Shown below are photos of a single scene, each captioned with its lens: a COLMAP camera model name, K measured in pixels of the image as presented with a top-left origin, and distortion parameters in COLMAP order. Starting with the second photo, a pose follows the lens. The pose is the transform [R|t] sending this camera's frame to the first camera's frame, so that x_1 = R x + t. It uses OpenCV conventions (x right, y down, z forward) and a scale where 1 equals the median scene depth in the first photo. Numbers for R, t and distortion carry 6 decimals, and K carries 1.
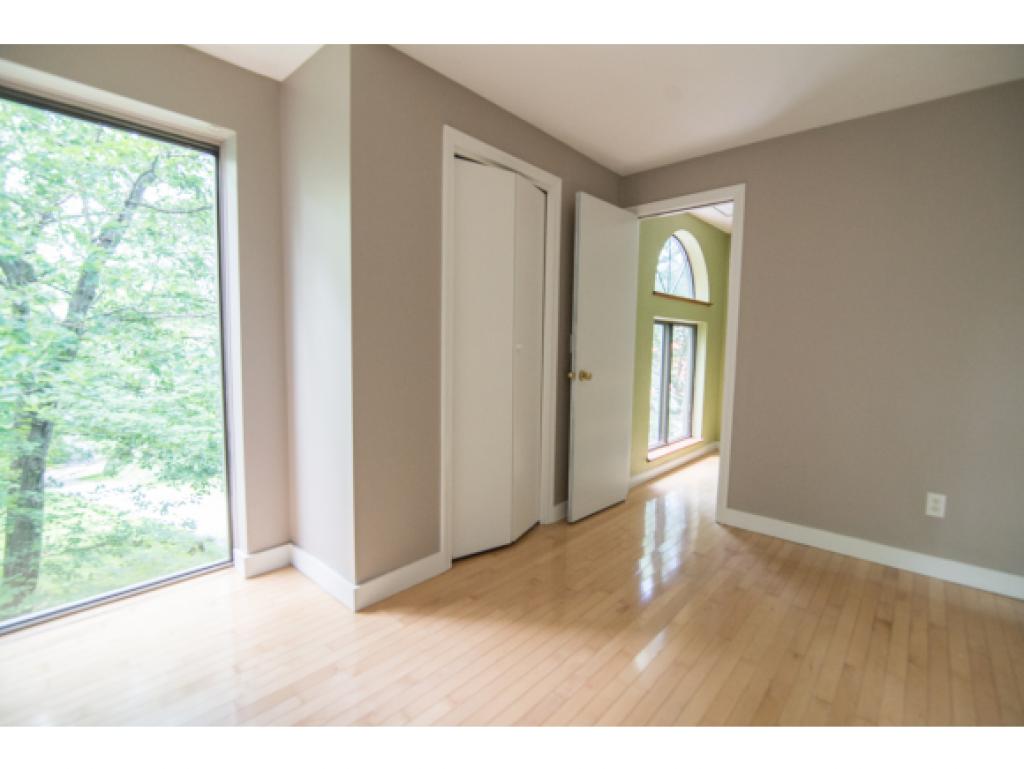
lens RADIAL K [[466.8, 0, 514.2], [0, 466.8, 387.1], [0, 0, 1]] dist [-0.020348, -0.000169]
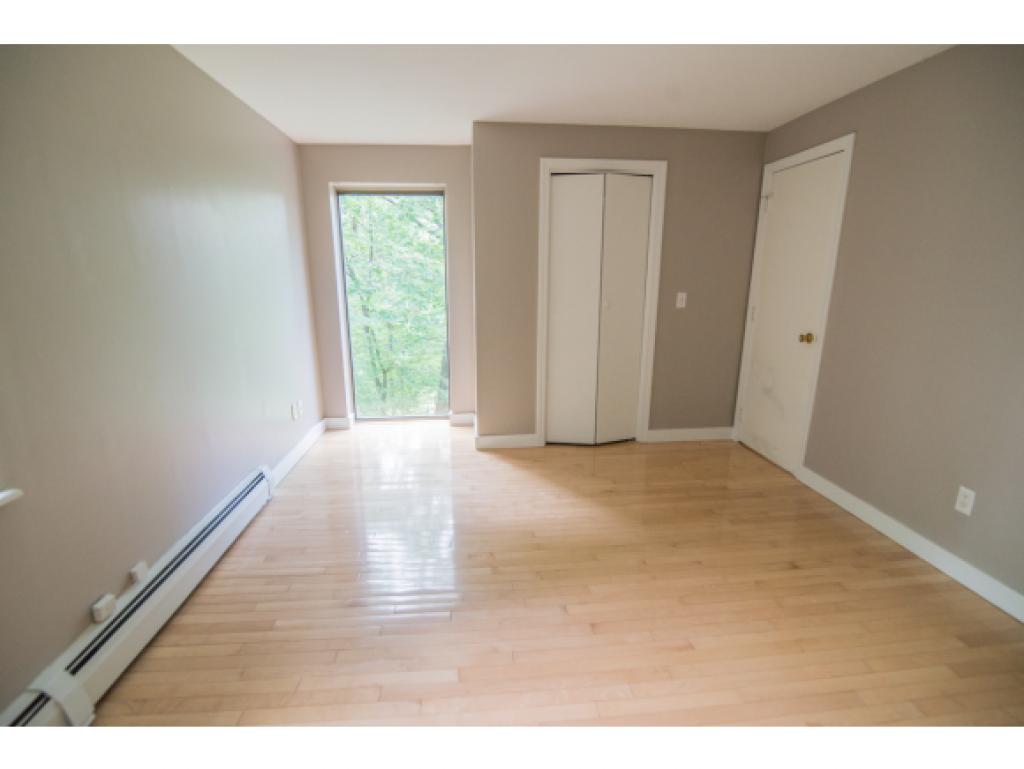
lens RADIAL K [[473.7, 0, 504.1], [0, 473.7, 387.1], [0, 0, 1]] dist [-0.069715, -0.000270]
pose [[0.726709, 0.144973, -0.671473, 0.808130], [-0.042465, 0.985089, 0.166724, -0.068151], [0.685631, -0.092646, 0.722029, -0.225683]]
